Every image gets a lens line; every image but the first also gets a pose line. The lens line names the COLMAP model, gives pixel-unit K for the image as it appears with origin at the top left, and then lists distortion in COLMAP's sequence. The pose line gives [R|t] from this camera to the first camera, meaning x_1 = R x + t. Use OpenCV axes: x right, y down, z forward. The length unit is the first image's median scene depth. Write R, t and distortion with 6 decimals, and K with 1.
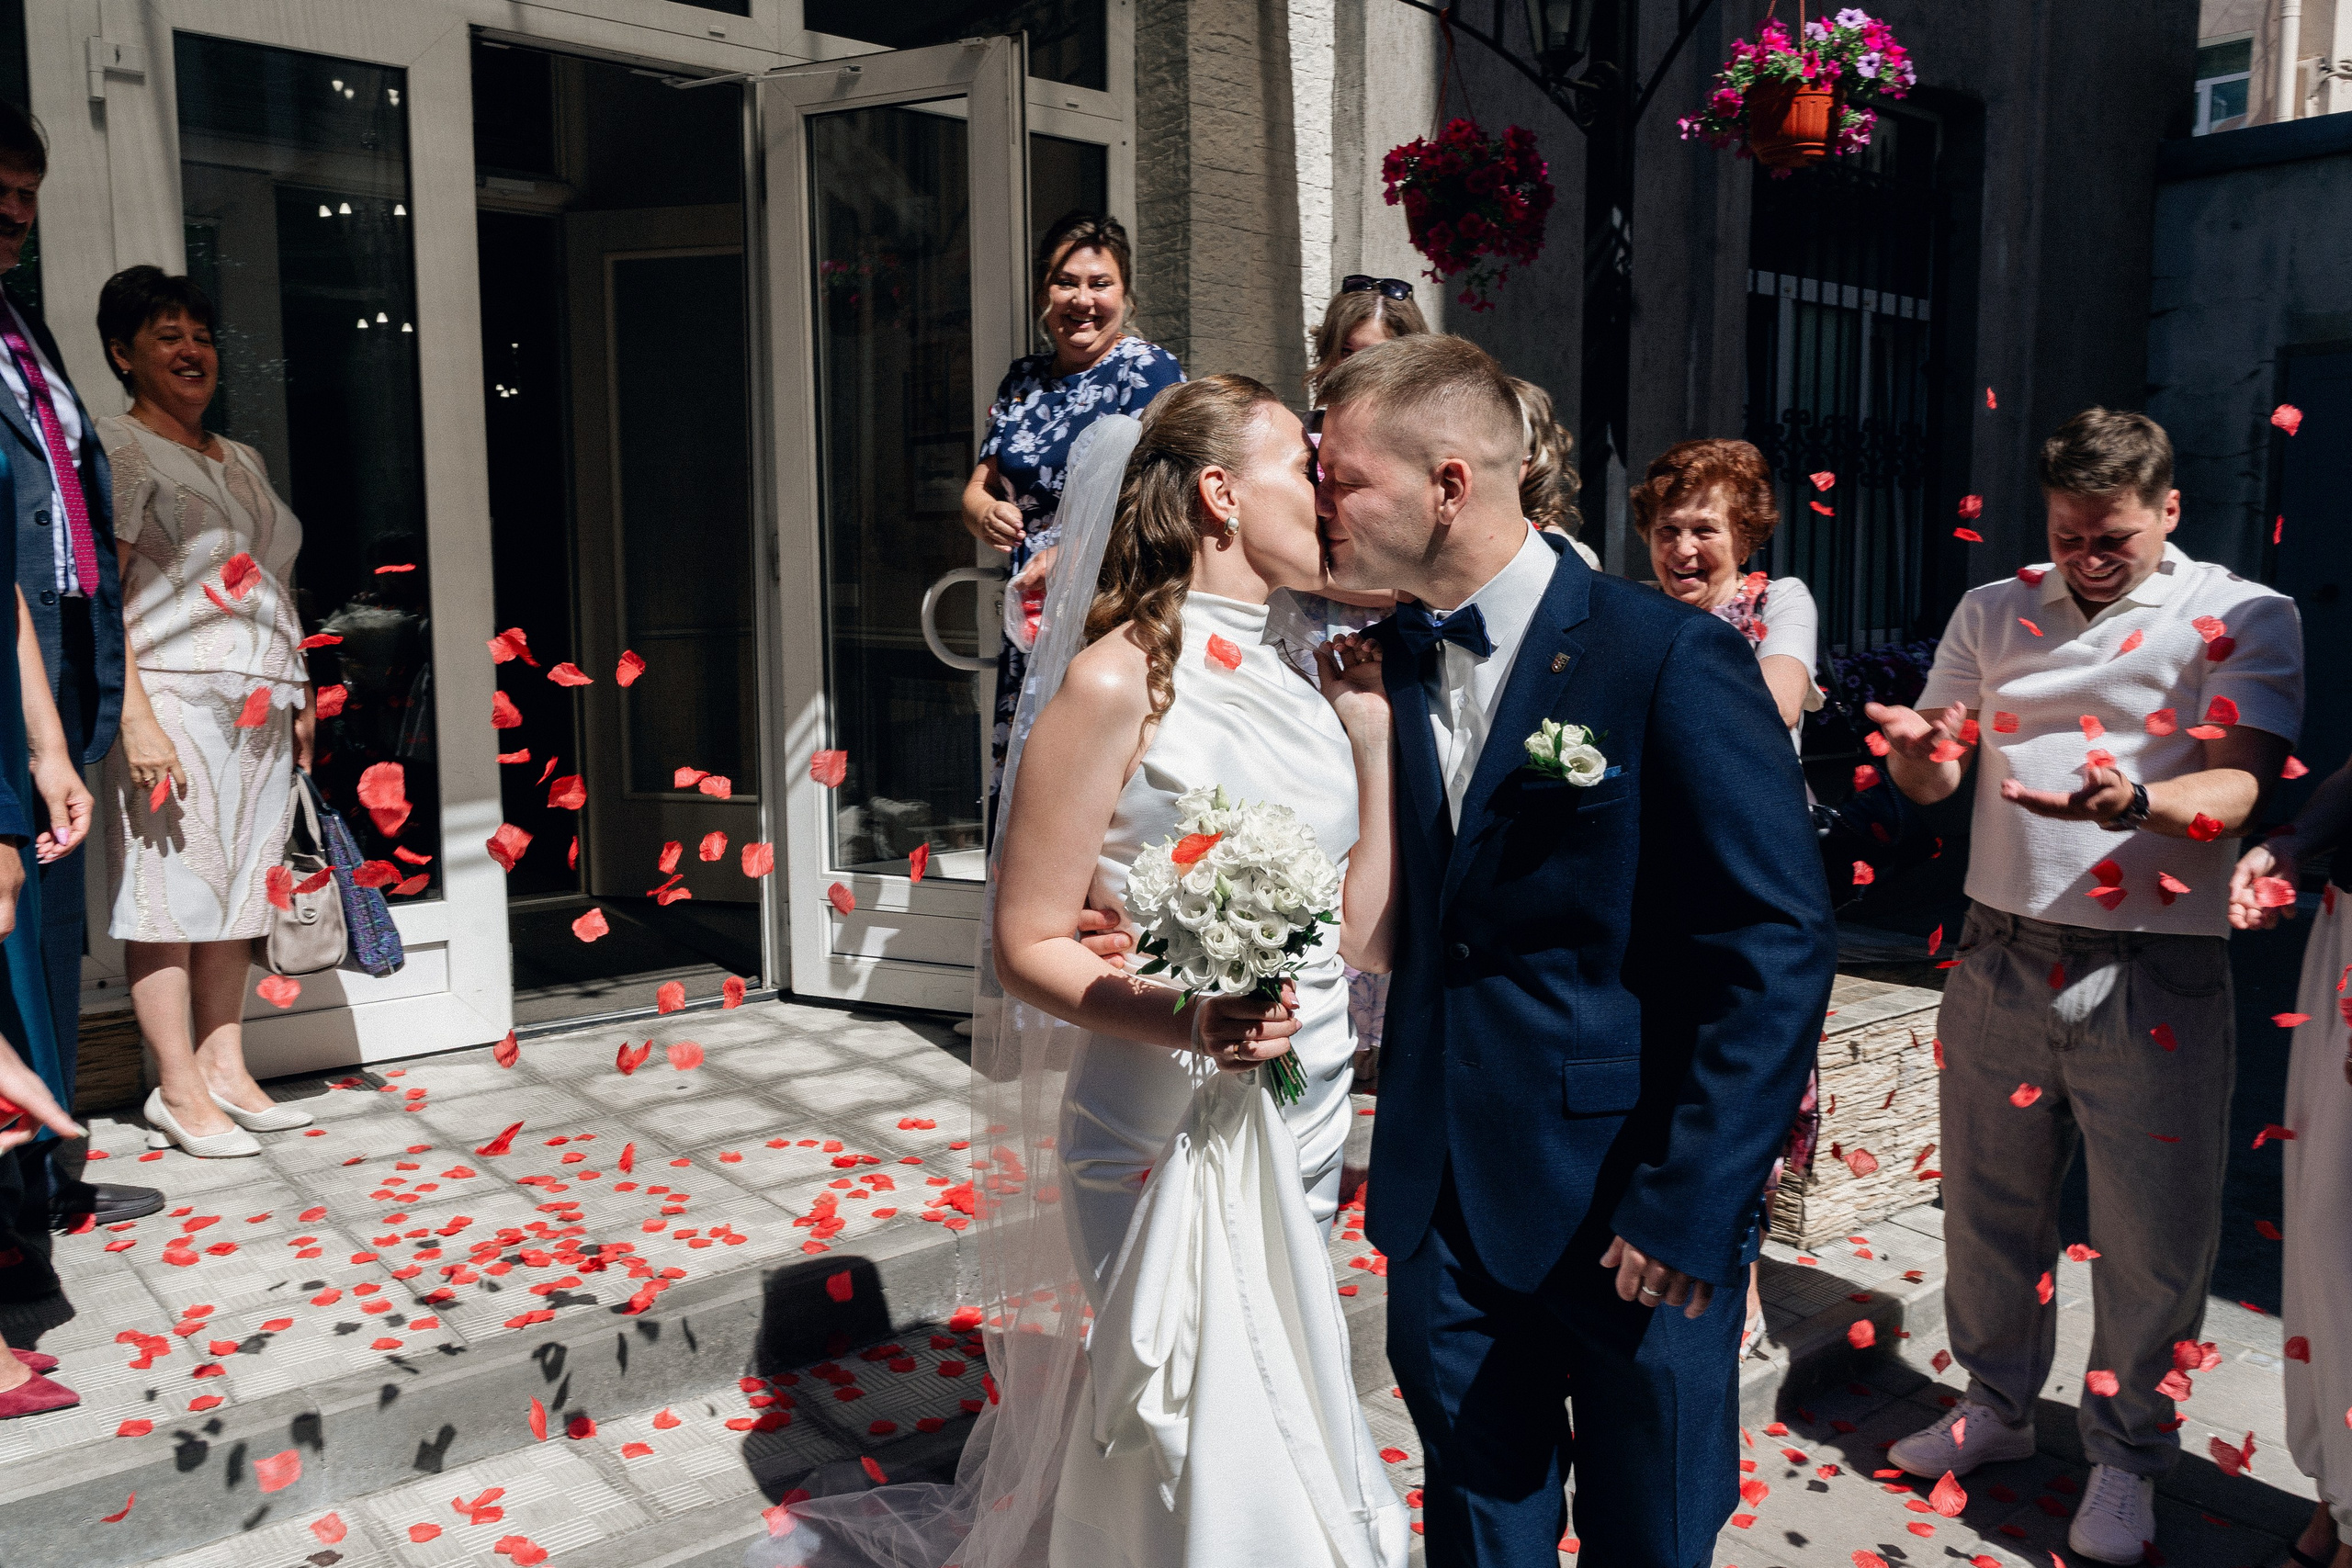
lens RADIAL K [[1907.7, 0, 1176.0], [0, 1907.7, 795.4], [0, 0, 1]] dist [0.012138, -0.024835]
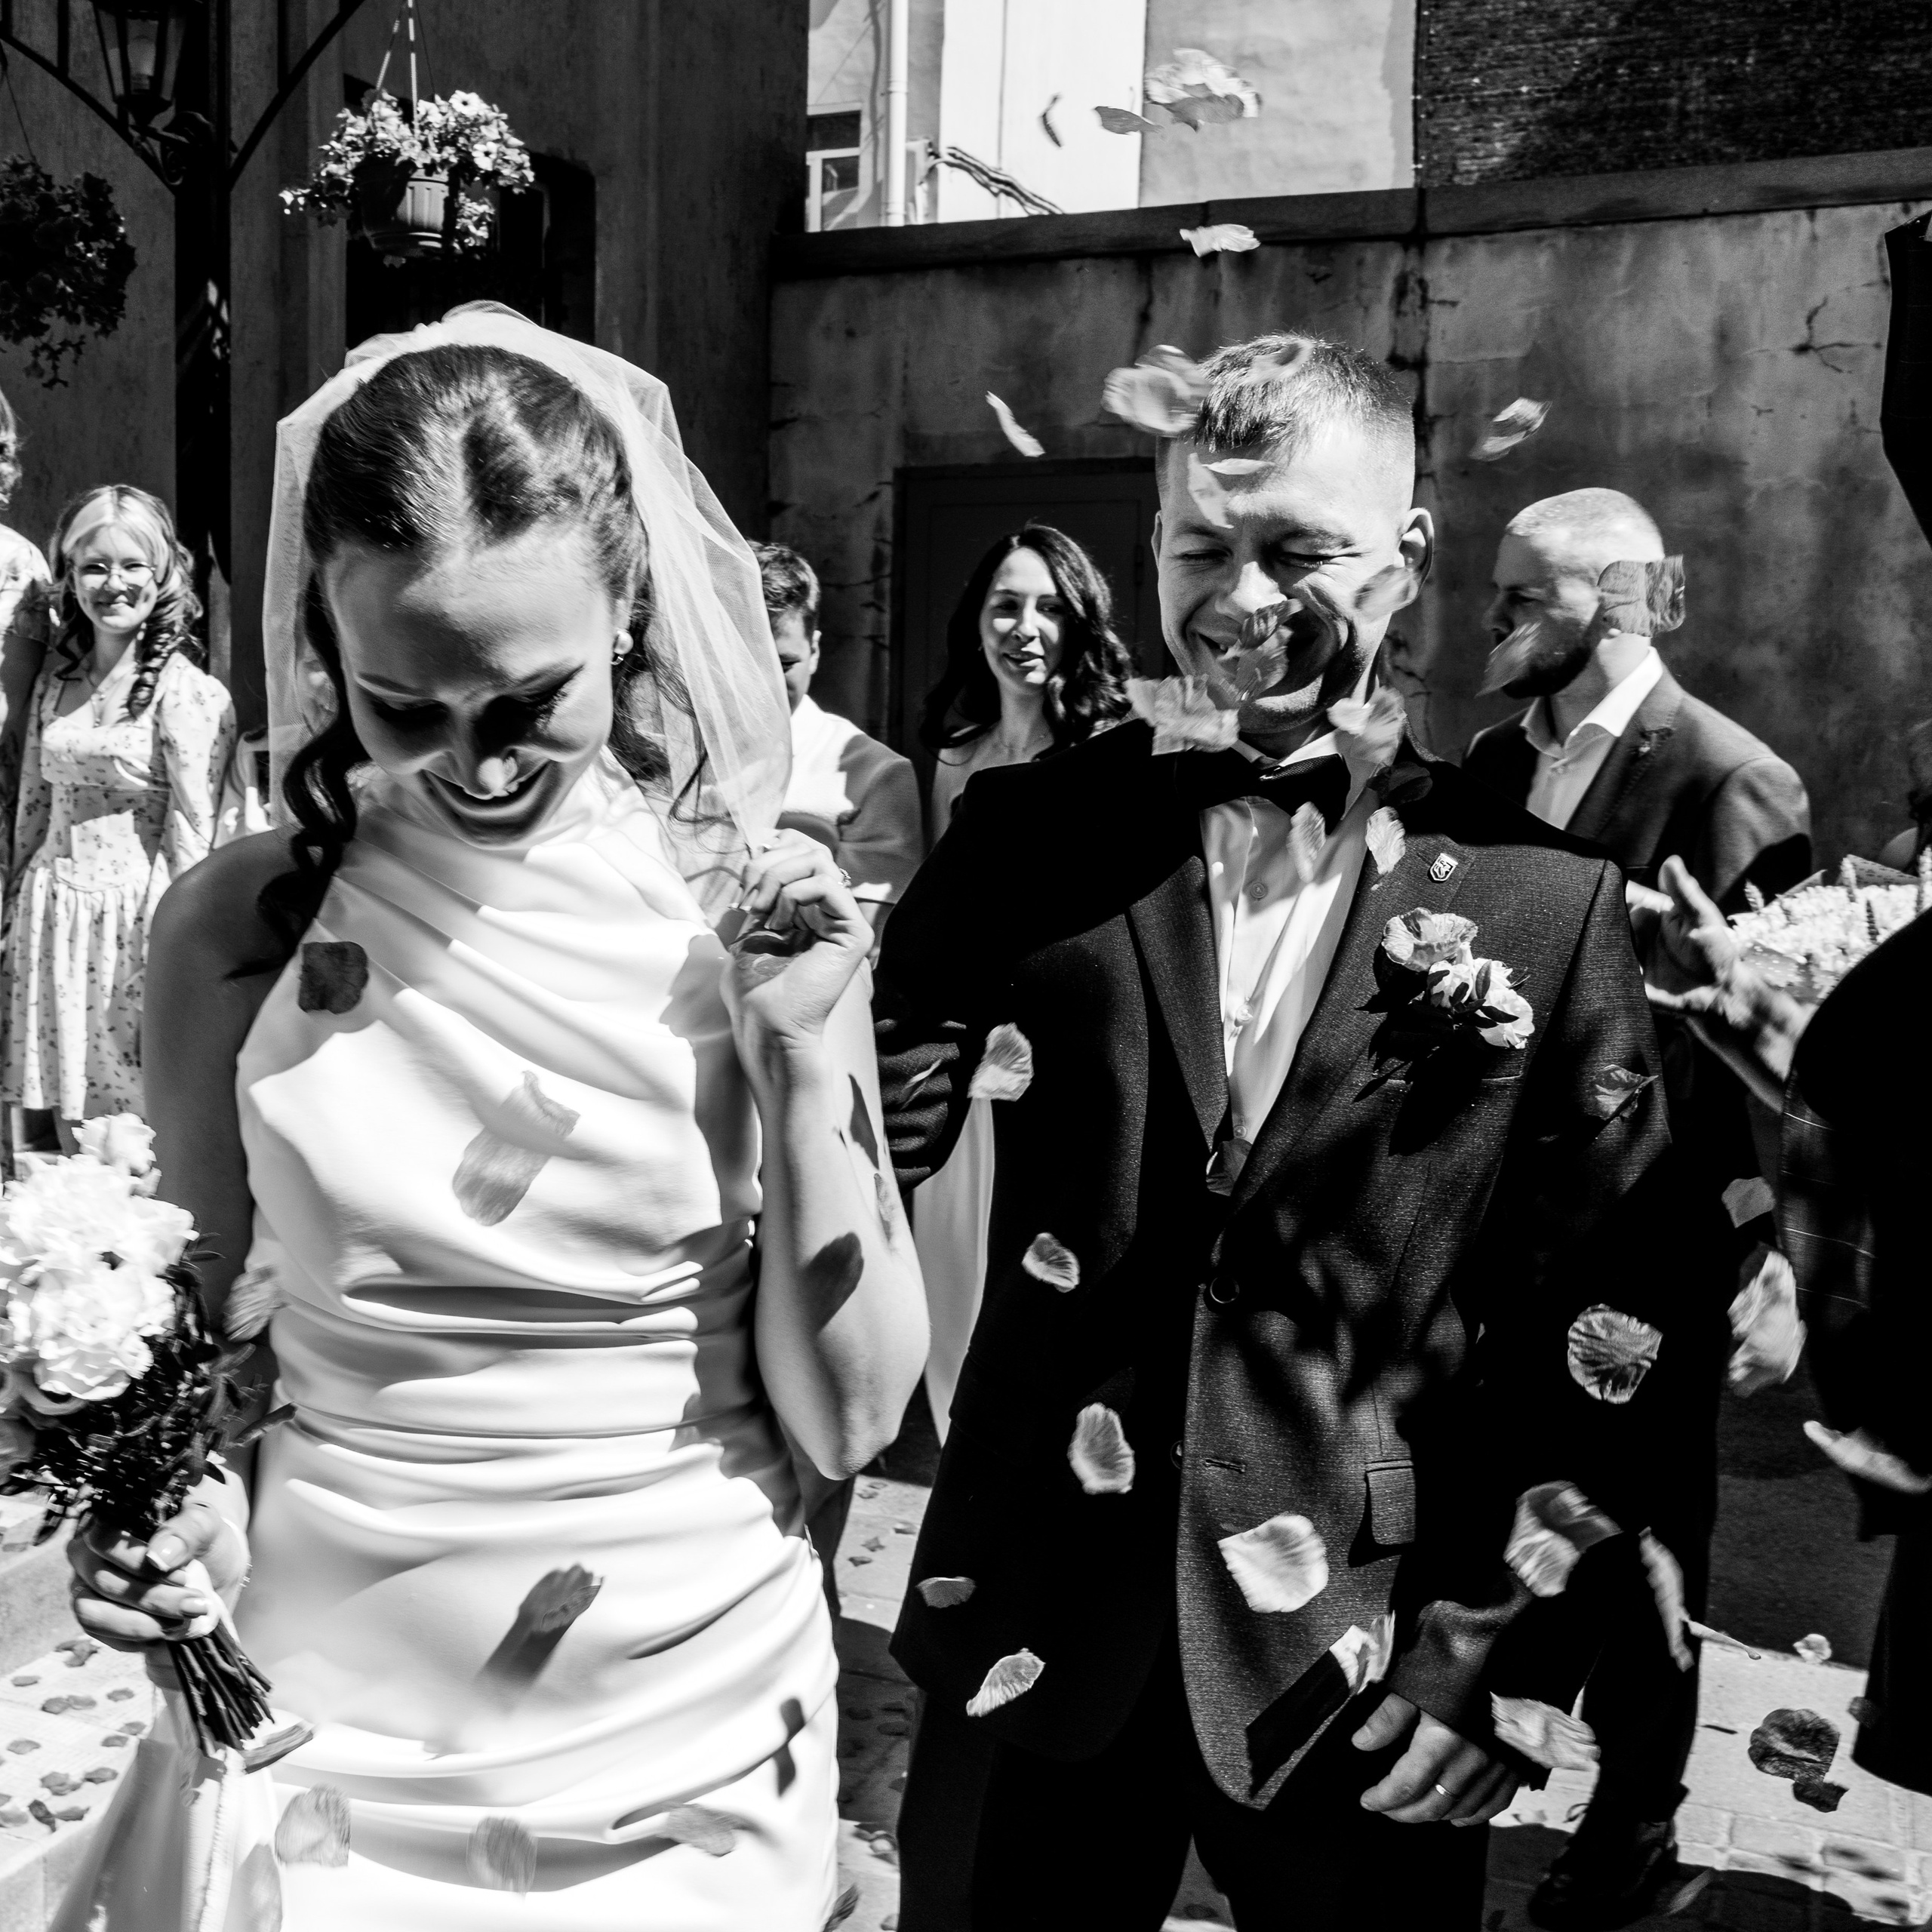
lens RADIAL K [[1789.7, 0, 965.4], [0, 1789.7, 965.0], [0, 0, 1]] dist [0.006109, 0.000000]
pose [[0.843543, -0.041583, 0.535449, 0.080096], [0.034546, 0.999134, 0.023169, -0.008355], [-0.535949, -0.001046, 0.844249, 0.152309]]
